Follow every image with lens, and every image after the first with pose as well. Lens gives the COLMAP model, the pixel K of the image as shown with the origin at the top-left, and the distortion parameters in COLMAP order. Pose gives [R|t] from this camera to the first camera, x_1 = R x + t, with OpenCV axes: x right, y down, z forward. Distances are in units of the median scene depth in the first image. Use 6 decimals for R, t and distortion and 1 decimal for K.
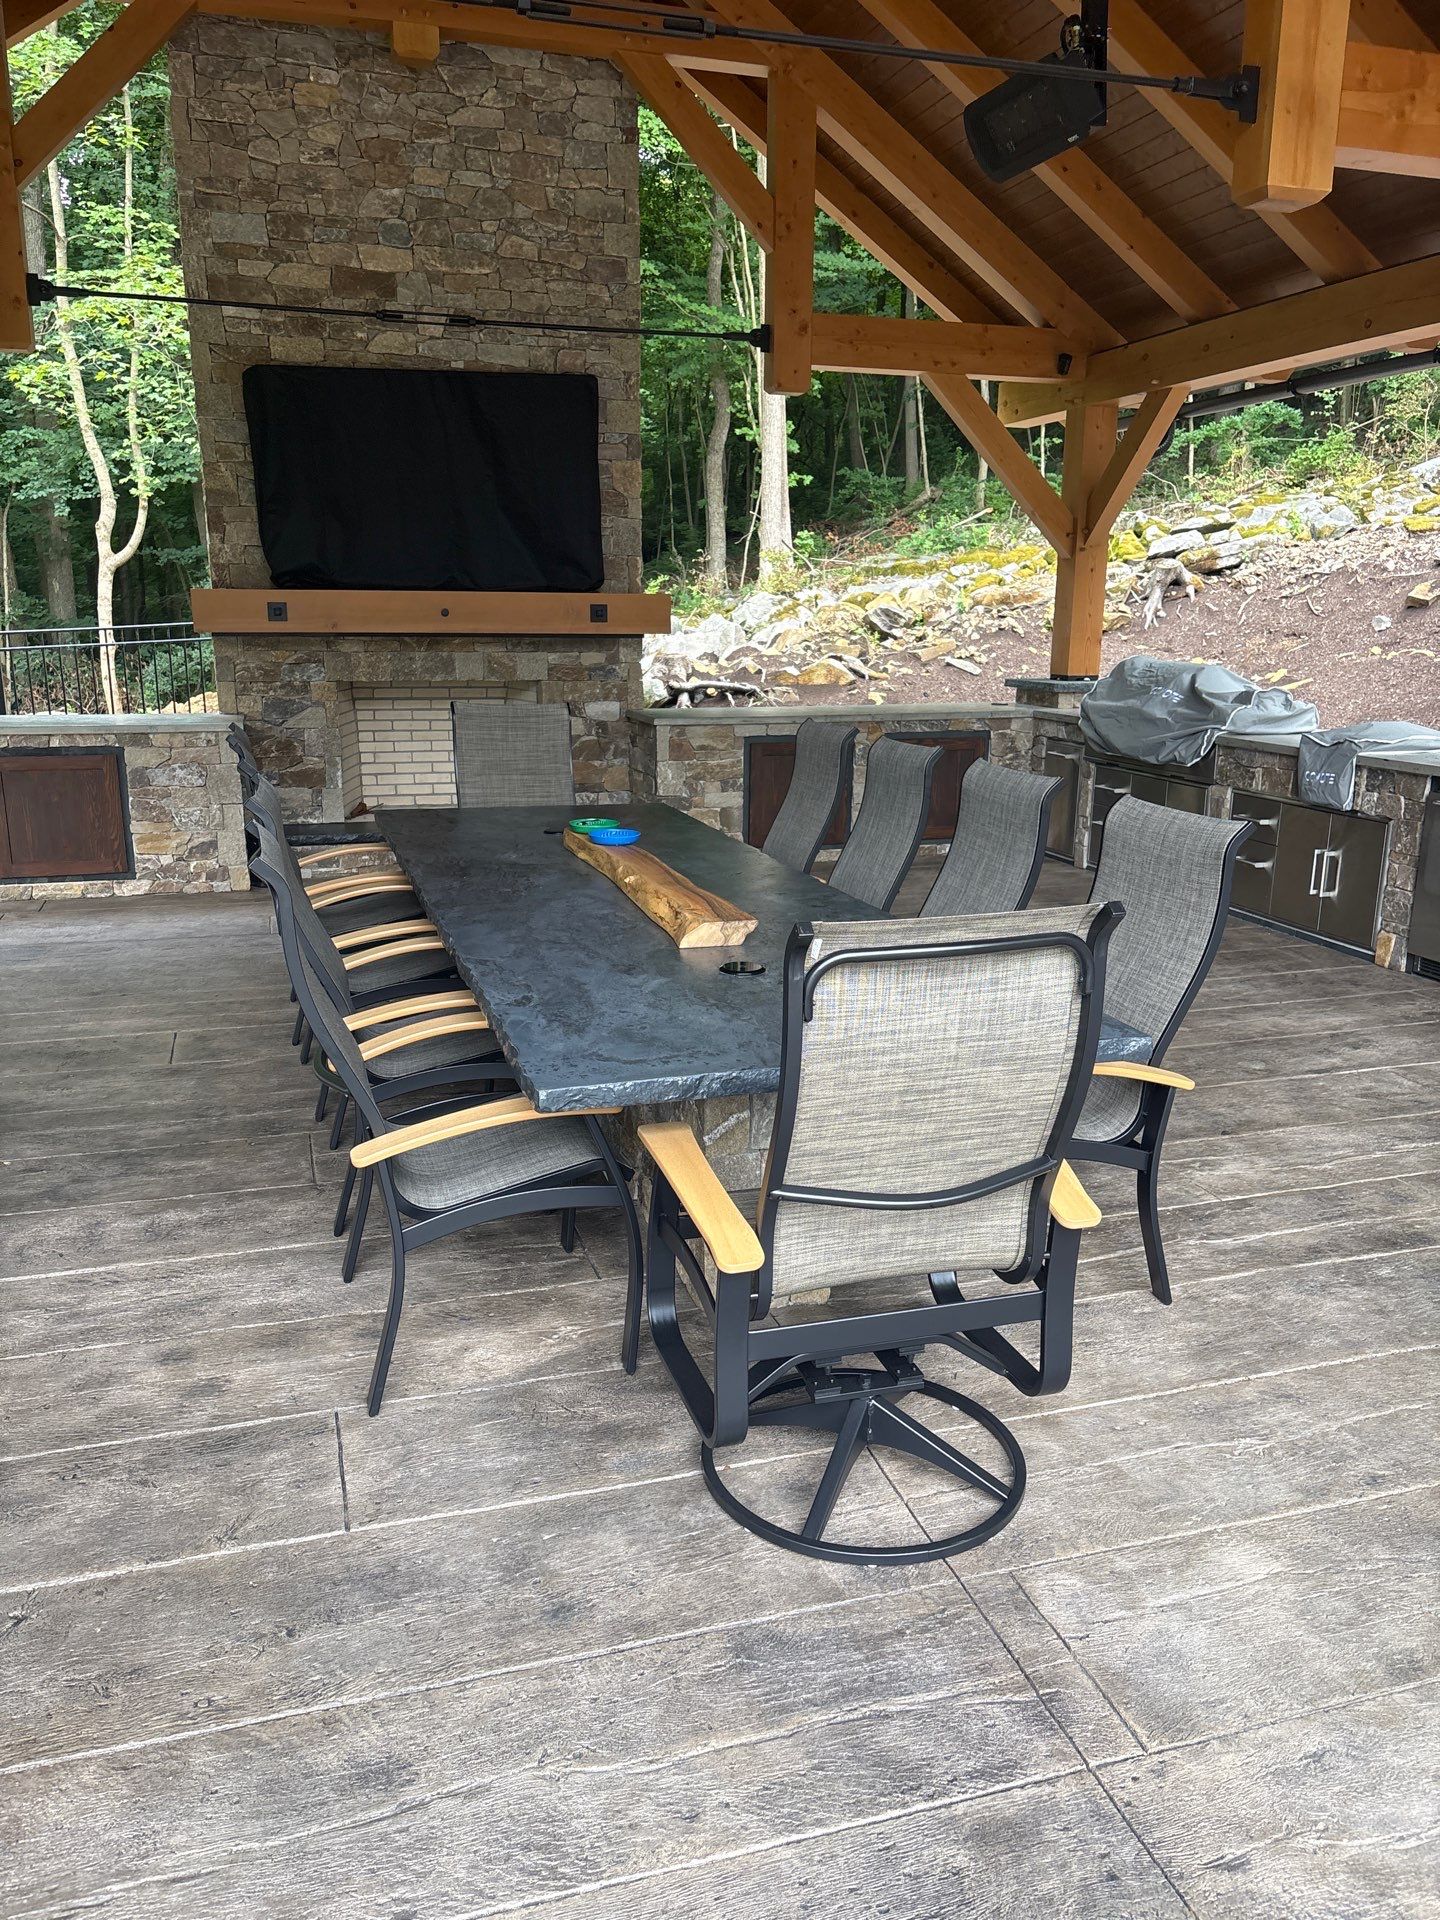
lens RADIAL K [[1448.2, 0, 729.4], [0, 1448.2, 976.8], [0, 0, 1]] dist [0.046984, -0.042345]
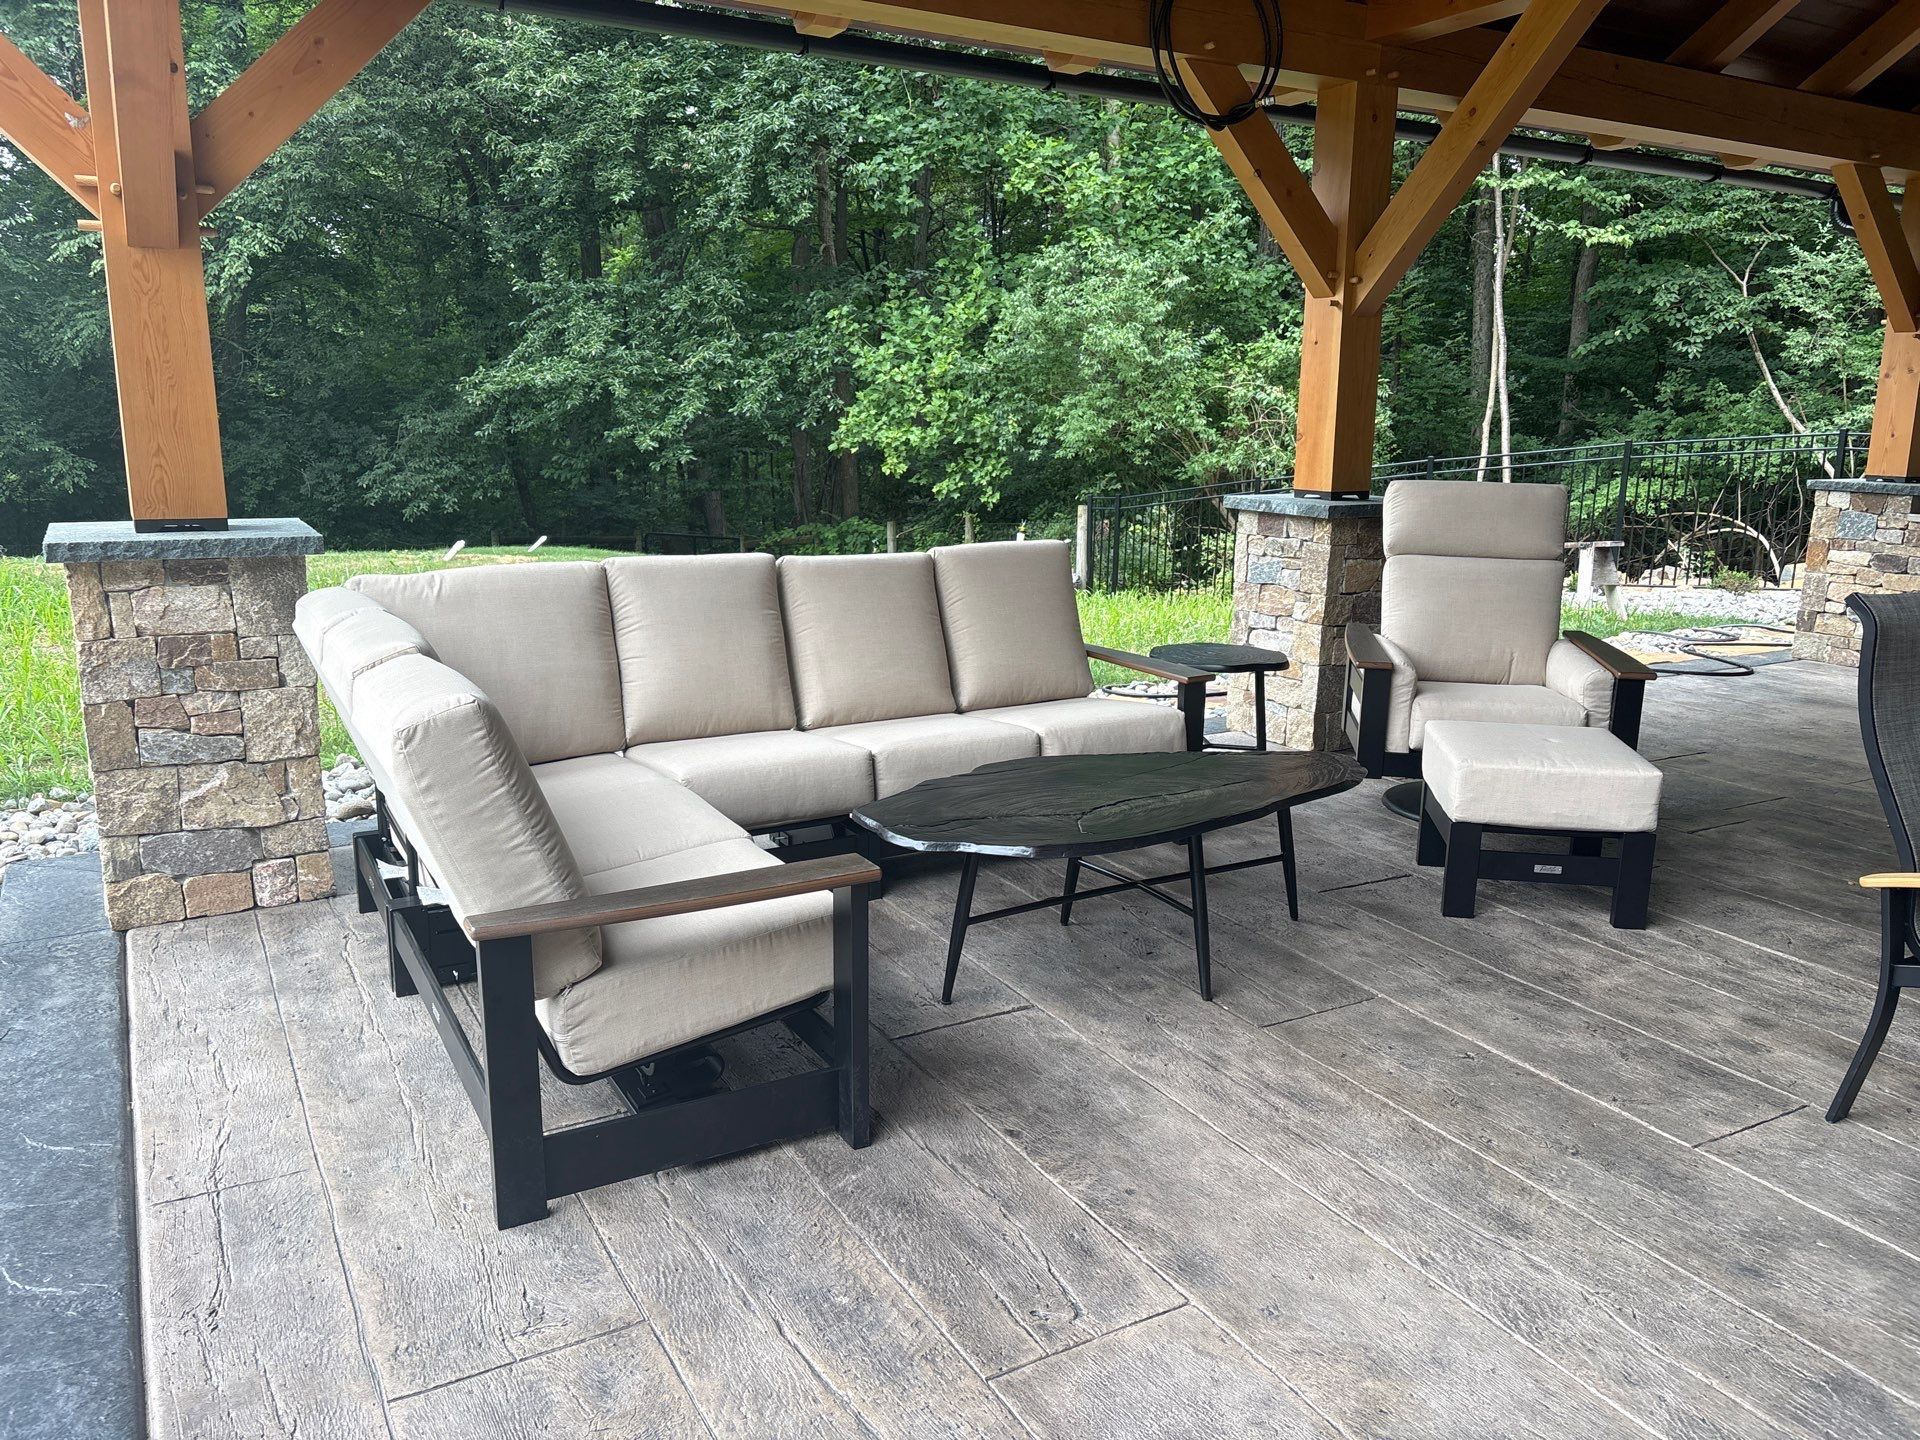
lens RADIAL K [[1448.2, 0, 972.9], [0, 1448.2, 721.4], [0, 0, 1]] dist [0.046984, -0.042345]
pose [[0.216537, 0.204643, -0.954585, 0.207754], [-0.254678, 0.955768, 0.147126, 0.007010], [0.942471, 0.211253, 0.259078, 0.020567]]
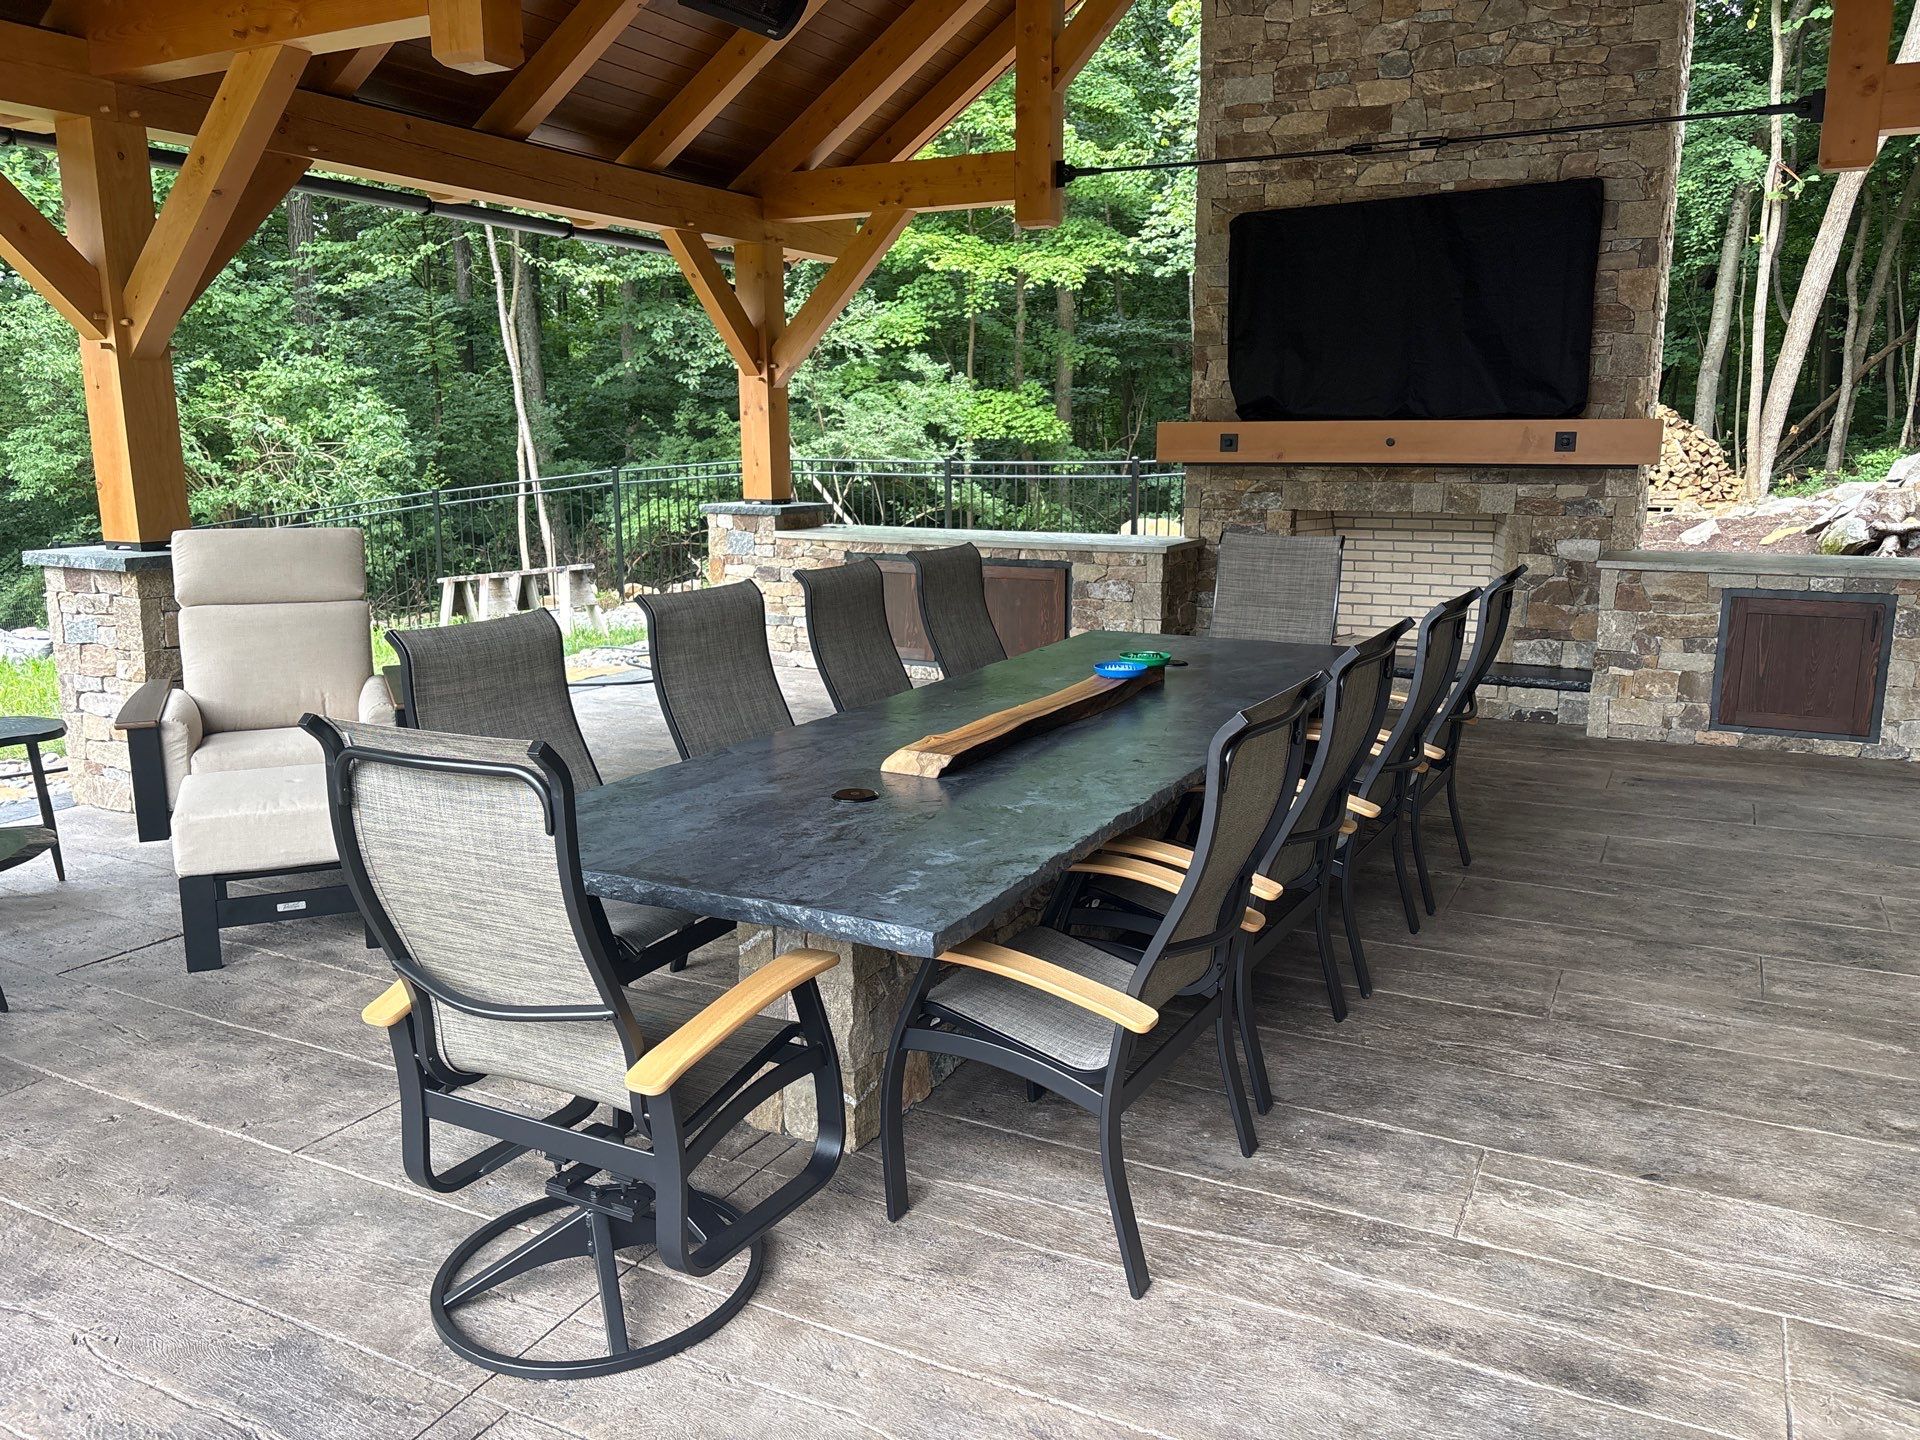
lens RADIAL K [[1448.2, 0, 972.9], [0, 1448.2, 721.4], [0, 0, 1]] dist [0.046984, -0.042345]
pose [[0.709979, 0.128867, -0.692331, 0.307844], [-0.166986, 0.985883, 0.012265, -0.033630], [0.684138, 0.106902, 0.721476, 0.135203]]
